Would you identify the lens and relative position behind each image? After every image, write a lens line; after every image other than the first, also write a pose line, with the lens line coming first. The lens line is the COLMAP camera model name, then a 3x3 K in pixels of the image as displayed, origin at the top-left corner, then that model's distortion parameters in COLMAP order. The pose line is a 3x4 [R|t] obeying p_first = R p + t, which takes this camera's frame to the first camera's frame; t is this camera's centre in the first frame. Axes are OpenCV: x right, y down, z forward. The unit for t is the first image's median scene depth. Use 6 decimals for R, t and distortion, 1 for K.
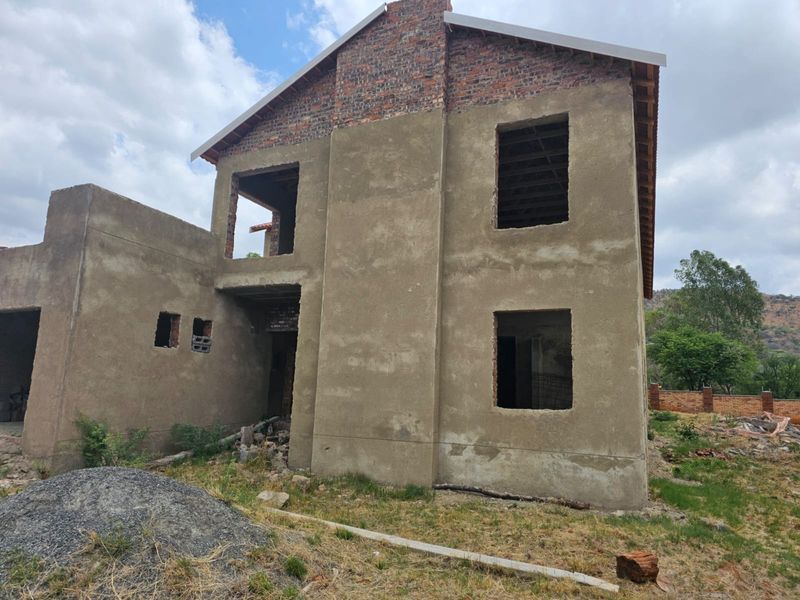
lens RADIAL K [[530.9, 0, 405.1], [0, 530.9, 311.9], [0, 0, 1]] dist [0.062875, -0.039790]
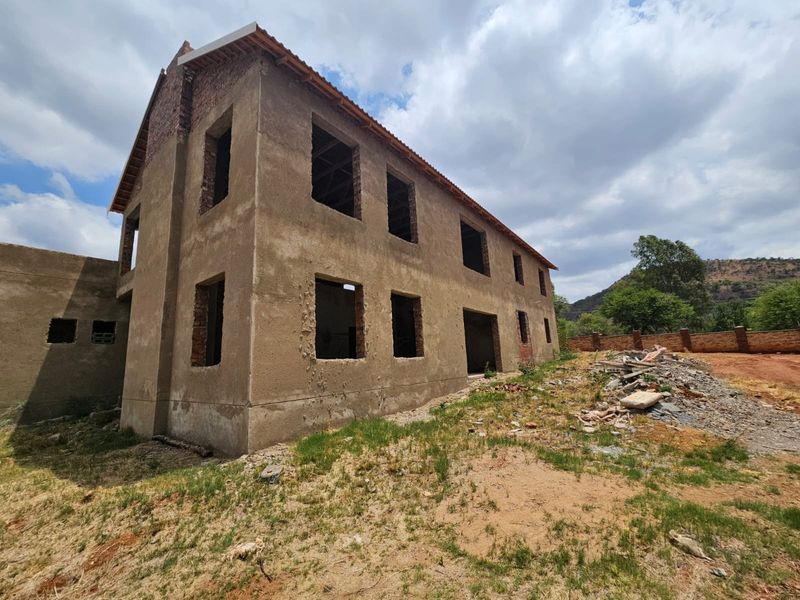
lens RADIAL K [[327.0, 0, 396.4], [0, 327.0, 304.0], [0, 0, 1]] dist [0.002481, -0.000357]
pose [[0.969521, -0.125283, -0.210556, 0.691217], [0.121904, 0.992118, -0.029000, 0.107890], [0.212530, 0.002449, 0.977152, 0.366331]]
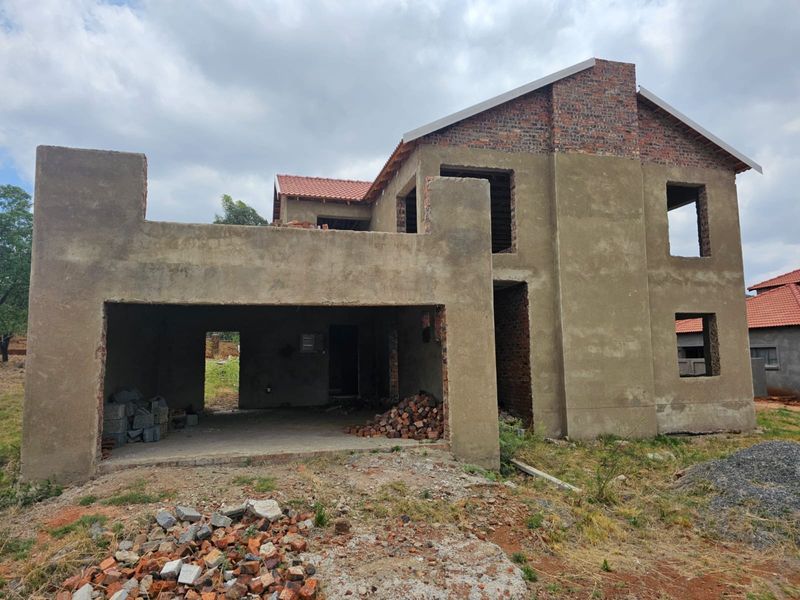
lens RADIAL K [[530.9, 0, 402.2], [0, 530.9, 306.0], [0, 0, 1]] dist [0.062875, -0.039790]
pose [[0.764691, 0.012314, 0.644280, -1.271313], [-0.055526, 0.997358, 0.046842, -0.043900], [-0.642001, -0.071594, 0.763354, 0.328523]]
